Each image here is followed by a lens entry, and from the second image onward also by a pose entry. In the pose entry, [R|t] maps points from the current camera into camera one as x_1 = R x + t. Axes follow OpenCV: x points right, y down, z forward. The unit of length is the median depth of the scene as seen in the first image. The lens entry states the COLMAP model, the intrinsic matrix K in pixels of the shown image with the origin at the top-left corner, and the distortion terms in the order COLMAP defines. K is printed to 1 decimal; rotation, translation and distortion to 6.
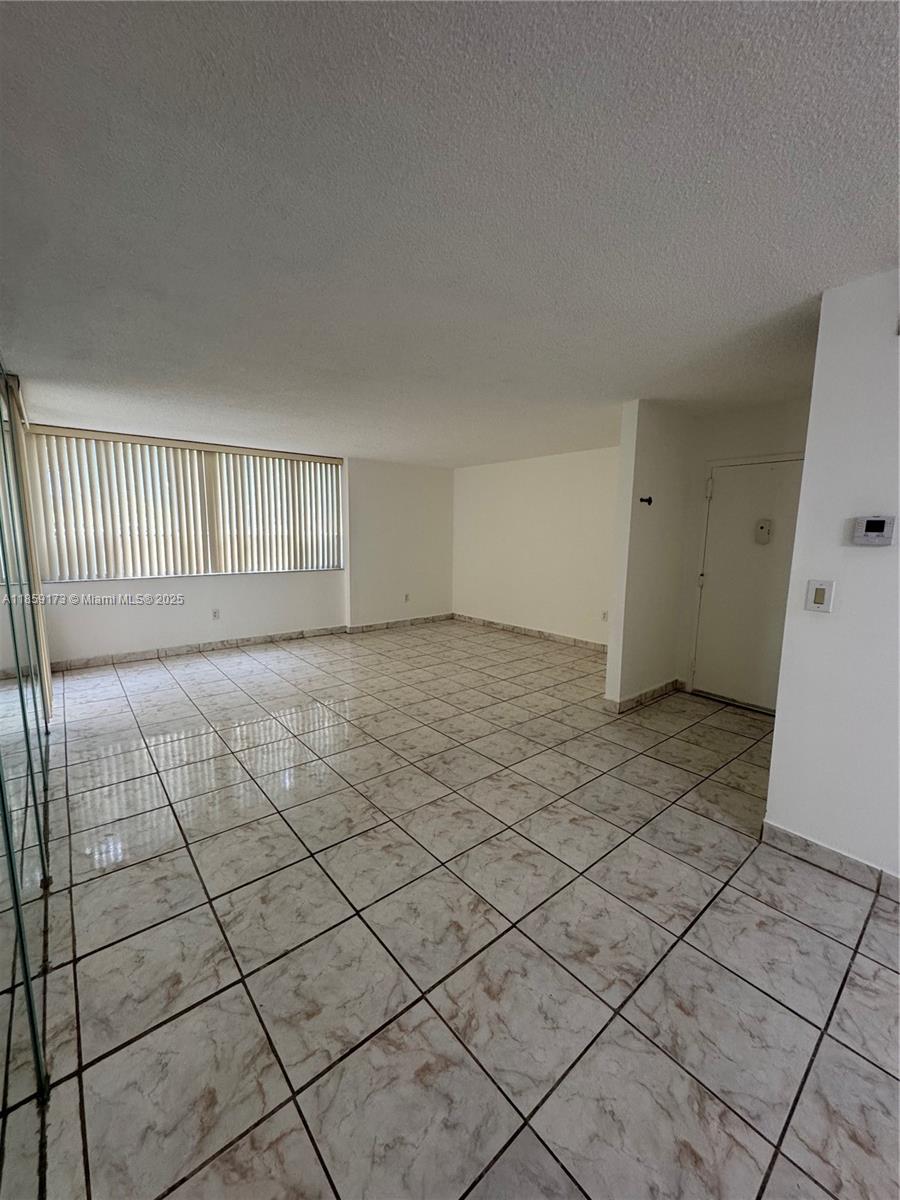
lens RADIAL K [[479.8, 0, 453.8], [0, 479.8, 599.8], [0, 0, 1]] dist [-0.000819, -0.000634]
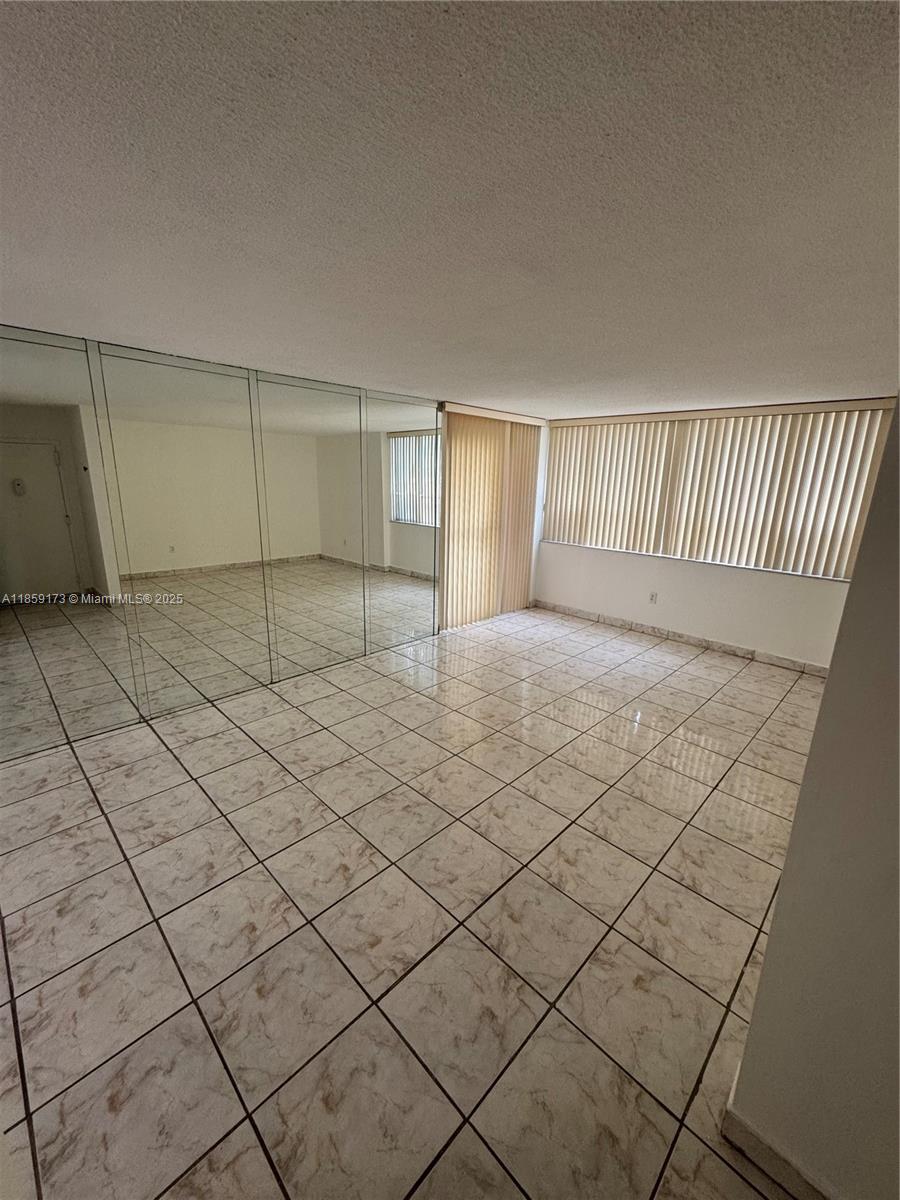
lens RADIAL K [[479.8, 0, 453.8], [0, 479.8, 599.8], [0, 0, 1]] dist [-0.000819, -0.000634]
pose [[0.094715, 0.242604, -0.965491, 0.599875], [-0.163632, 0.960453, 0.225286, -0.180834], [0.981964, 0.136647, 0.130667, 0.769305]]
